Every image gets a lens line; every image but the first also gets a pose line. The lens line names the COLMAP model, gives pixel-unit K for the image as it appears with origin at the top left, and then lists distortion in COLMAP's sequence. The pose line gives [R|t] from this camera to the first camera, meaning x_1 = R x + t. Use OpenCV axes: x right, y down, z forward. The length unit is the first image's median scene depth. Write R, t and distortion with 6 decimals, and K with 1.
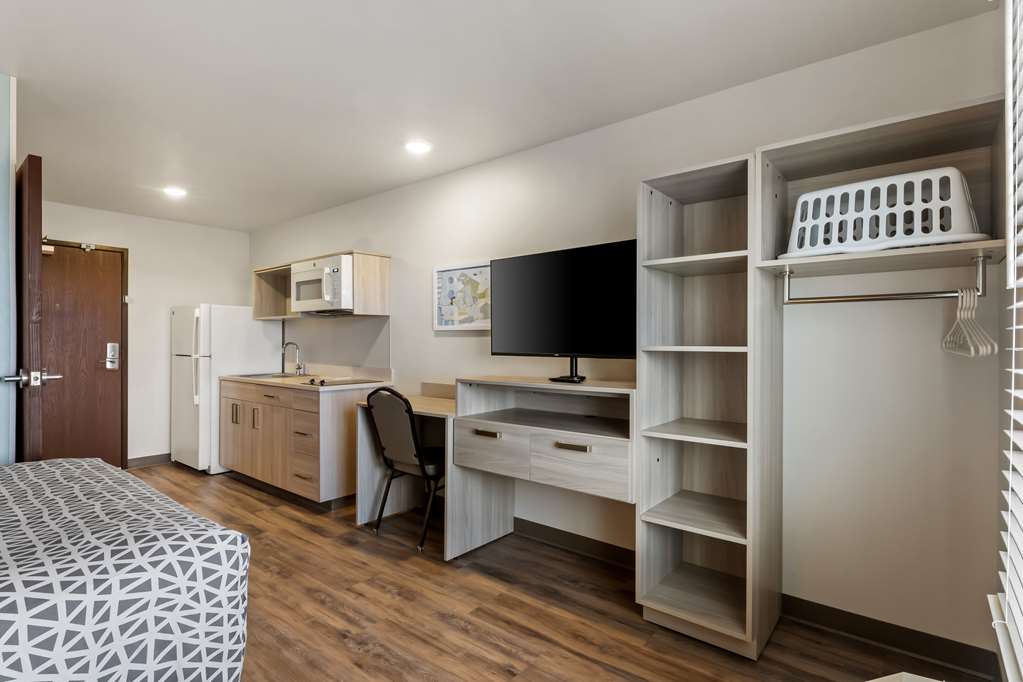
lens RADIAL K [[509.0, 0, 510.3], [0, 509.0, 359.9], [0, 0, 1]] dist [-0.023731, -0.000901]
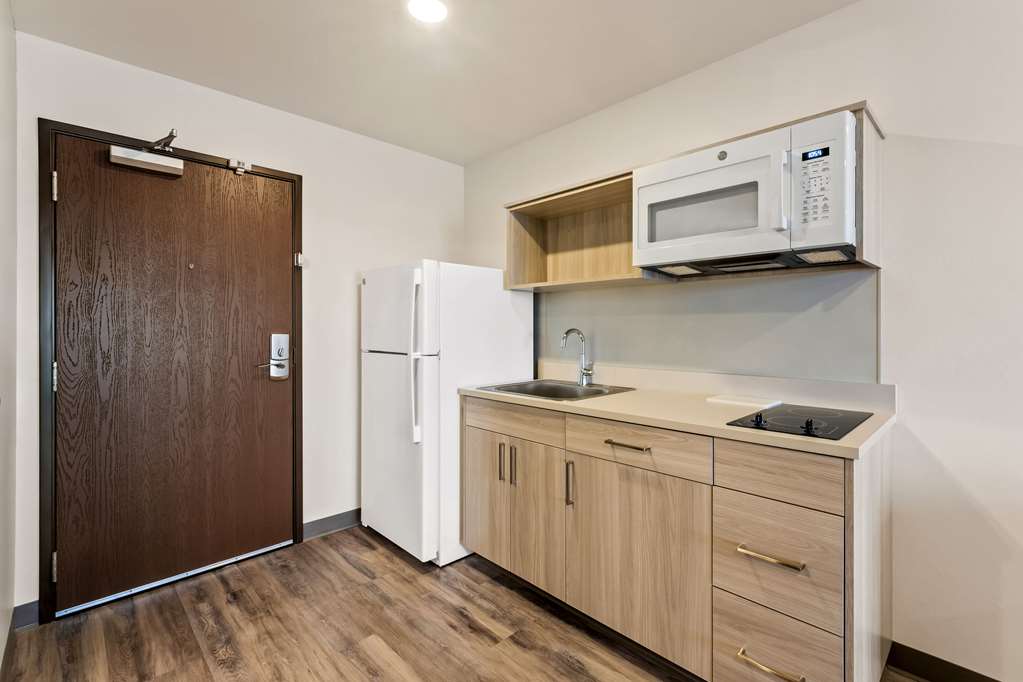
lens RADIAL K [[445.4, 0, 511.4], [0, 445.4, 327.9], [0, 0, 1]] dist [0.001763, 0.000364]
pose [[0.991500, -0.010004, -0.129724, -0.447525], [0.006090, 0.999515, -0.030532, -0.022163], [0.129966, 0.029482, 0.991080, 0.509700]]
